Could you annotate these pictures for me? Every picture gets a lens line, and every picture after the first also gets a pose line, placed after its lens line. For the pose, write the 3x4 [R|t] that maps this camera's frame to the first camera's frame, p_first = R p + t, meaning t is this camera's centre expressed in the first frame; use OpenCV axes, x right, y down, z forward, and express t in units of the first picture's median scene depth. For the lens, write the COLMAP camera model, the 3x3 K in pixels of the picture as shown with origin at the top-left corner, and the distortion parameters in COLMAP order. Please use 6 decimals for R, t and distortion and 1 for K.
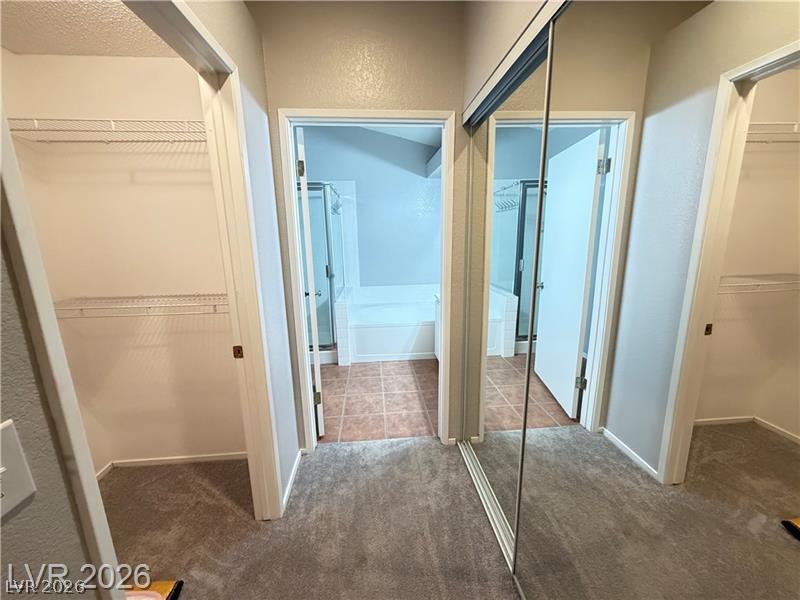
lens RADIAL K [[318.8, 0, 400.0], [0, 318.8, 300.0], [0, 0, 1]] dist [0.003632, 0.000091]
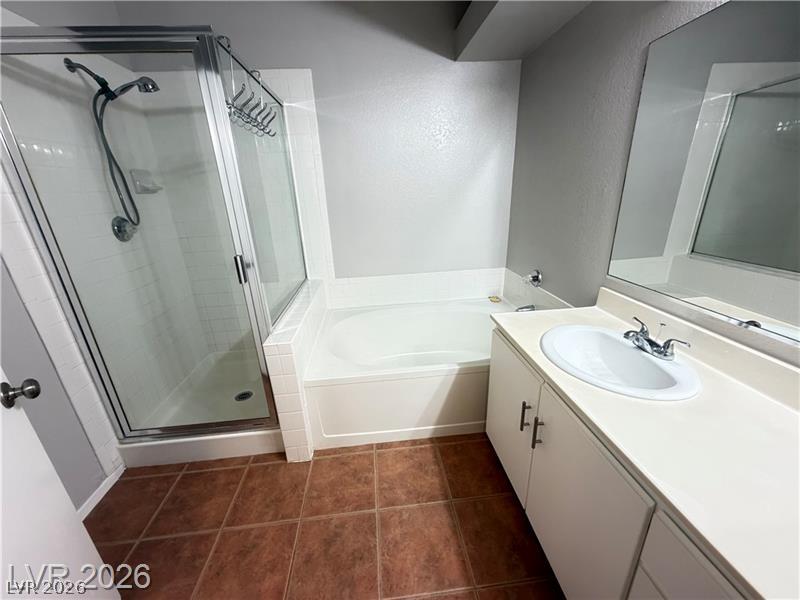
lens RADIAL K [[318.8, 0, 400.0], [0, 318.8, 300.0], [0, 0, 1]] dist [0.003632, 0.000091]
pose [[0.999678, -0.025192, 0.003077, -0.016687], [0.024530, 0.990206, 0.137442, -0.096606], [-0.006509, -0.137322, 0.990505, 0.536982]]
